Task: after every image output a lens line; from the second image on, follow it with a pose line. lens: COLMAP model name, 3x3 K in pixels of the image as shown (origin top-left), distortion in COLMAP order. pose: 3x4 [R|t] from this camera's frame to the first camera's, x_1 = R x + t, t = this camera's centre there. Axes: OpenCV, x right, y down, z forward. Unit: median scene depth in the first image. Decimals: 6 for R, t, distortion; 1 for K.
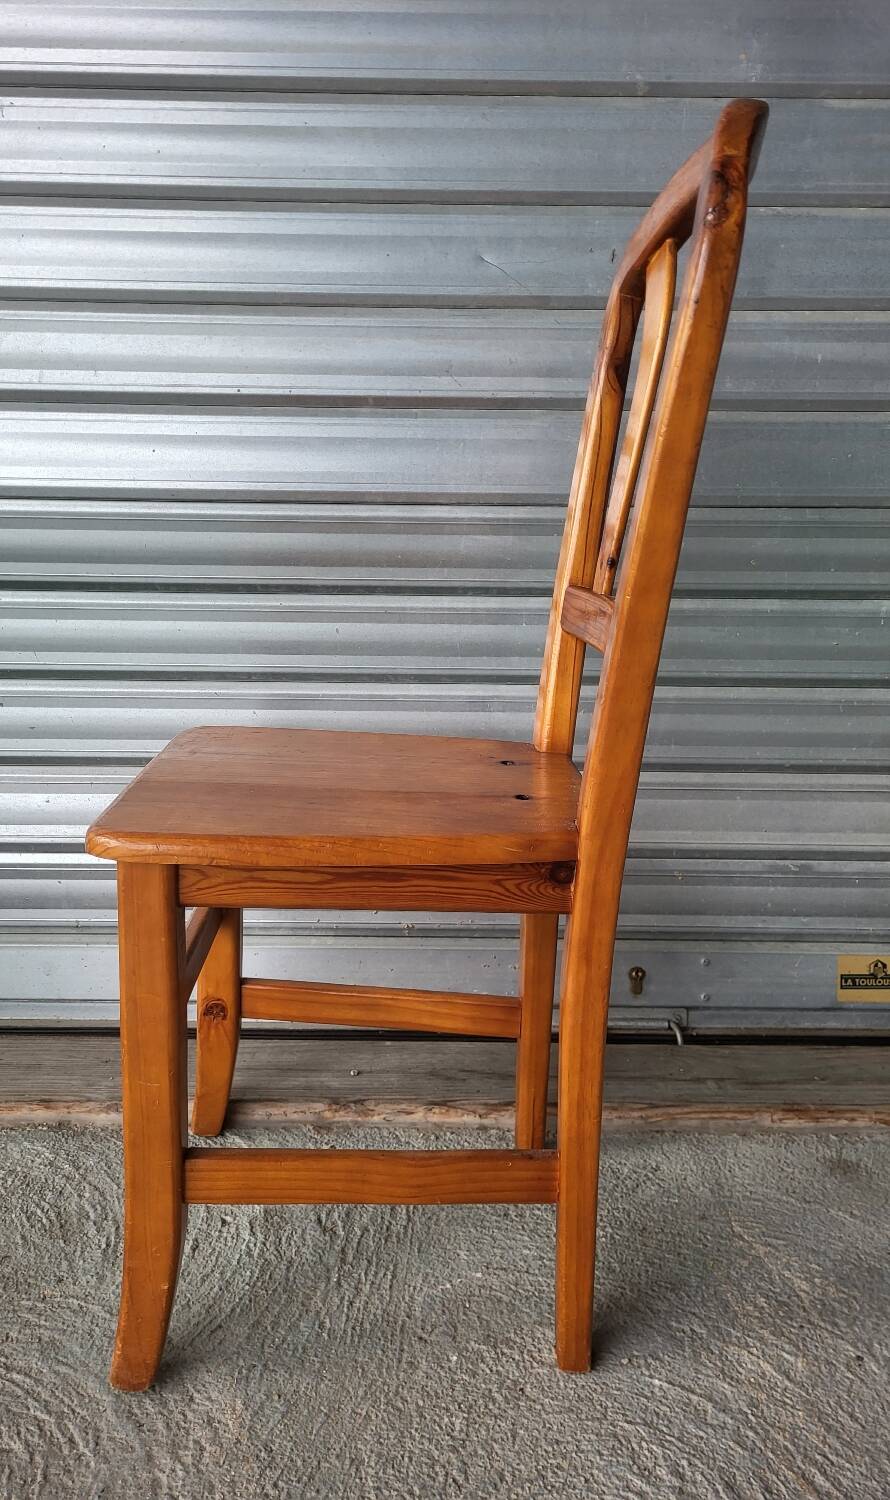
lens RADIAL K [[1156.1, 0, 401.5], [0, 1156.1, 753.9], [0, 0, 1]] dist [0.034791, -0.029416]
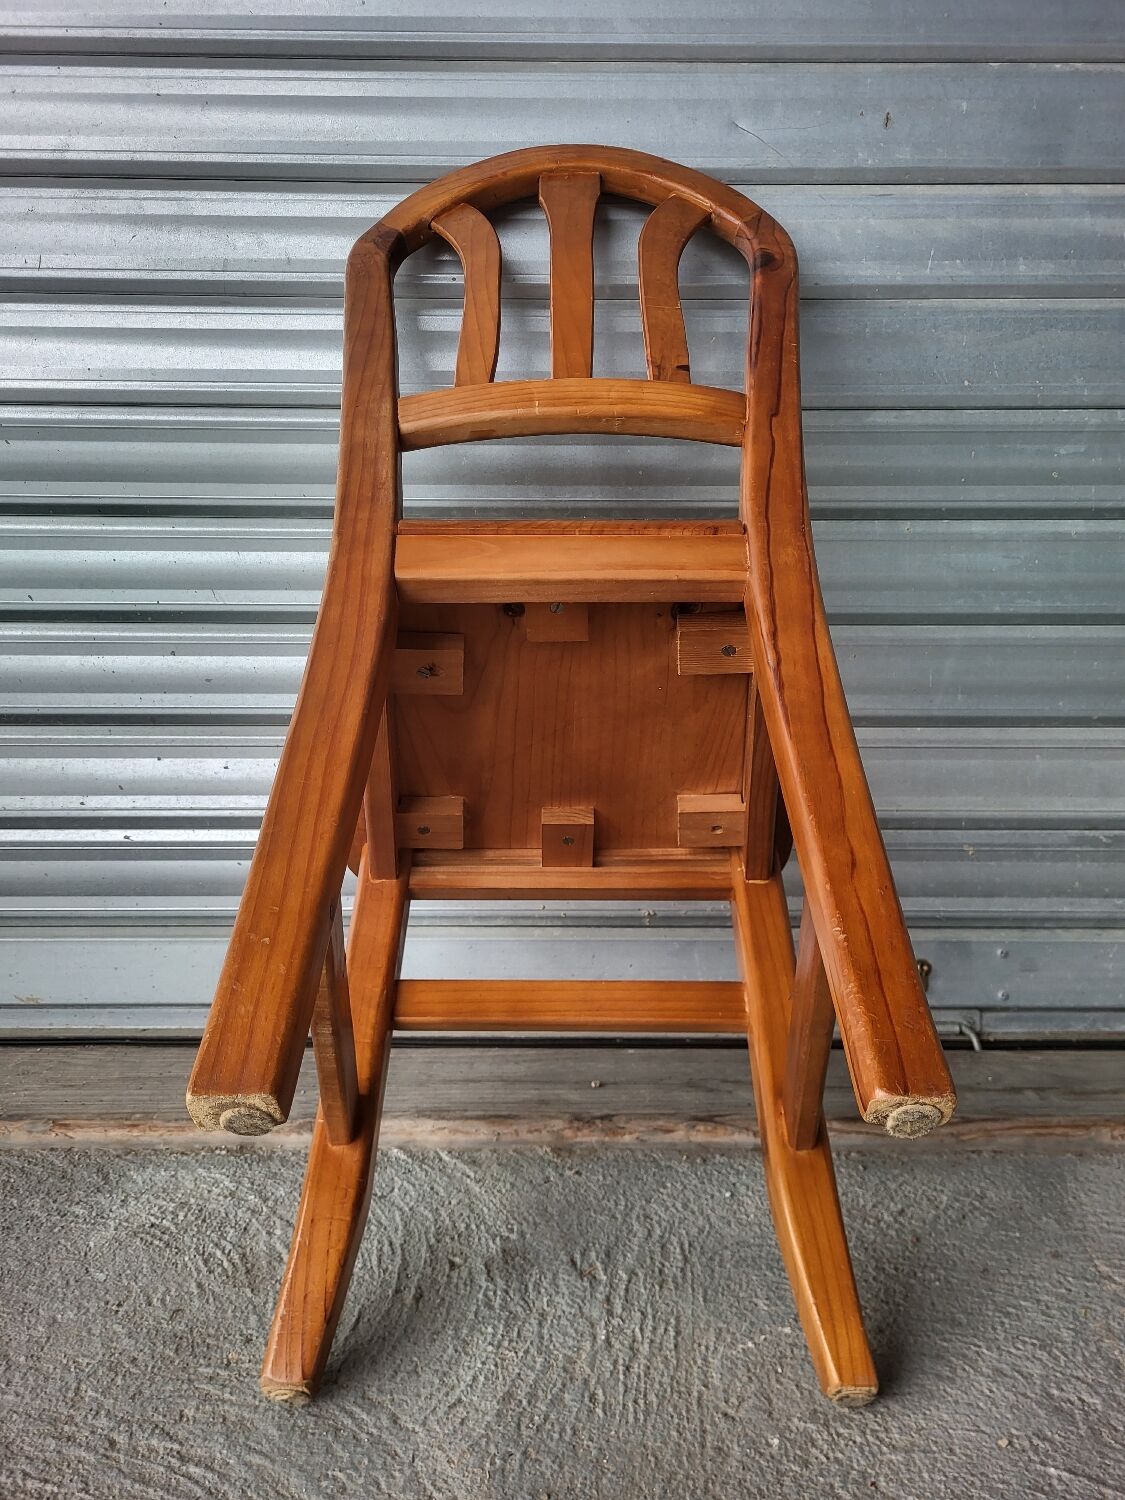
lens RADIAL K [[1156.5, 0, 558.0], [0, 1156.5, 741.2], [0, 0, 1]] dist [0.042000, -0.043433]
pose [[0.999952, -0.009532, -0.002332, -0.066780], [0.009374, 0.998126, -0.060465, 0.084672], [0.002904, 0.060440, 0.998168, 0.165978]]
